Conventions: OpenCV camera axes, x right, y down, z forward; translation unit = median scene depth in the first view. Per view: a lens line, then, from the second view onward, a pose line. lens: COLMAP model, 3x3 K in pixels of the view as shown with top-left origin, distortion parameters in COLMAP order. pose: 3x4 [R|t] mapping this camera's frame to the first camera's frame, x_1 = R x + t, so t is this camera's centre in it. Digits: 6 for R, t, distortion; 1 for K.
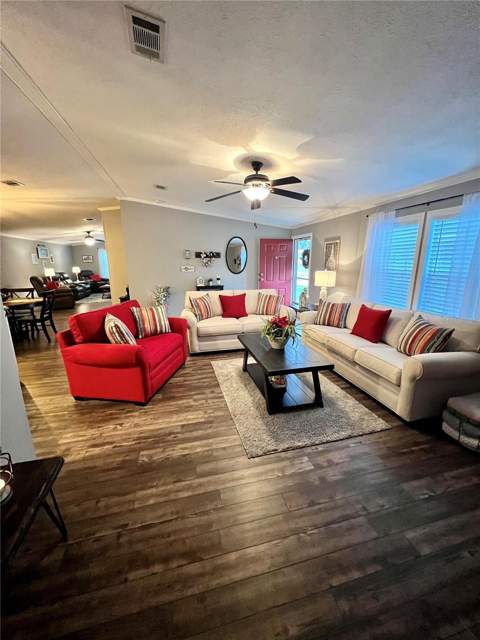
lens RADIAL K [[255.1, 0, 239.1], [0, 255.1, 321.6], [0, 0, 1]] dist [-0.002073, 0.000584]
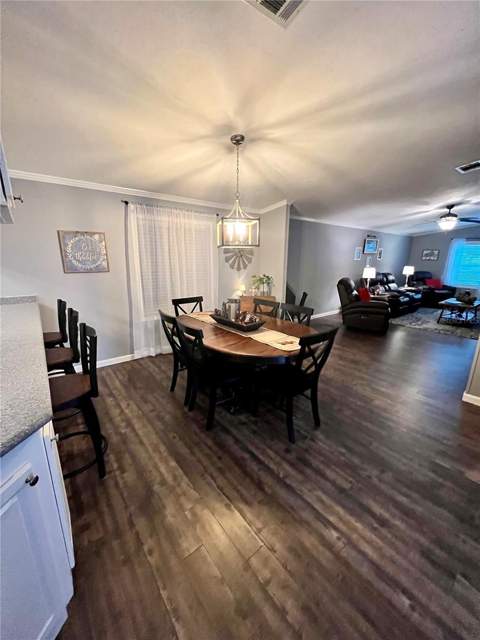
lens RADIAL K [[255.1, 0, 239.5], [0, 255.1, 318.4], [0, 0, 1]] dist [-0.002073, 0.000584]
pose [[0.417458, 0.223954, -0.880666, -0.216280], [-0.224301, 0.964561, 0.138965, -0.079934], [0.880578, 0.139522, 0.452897, 0.339754]]
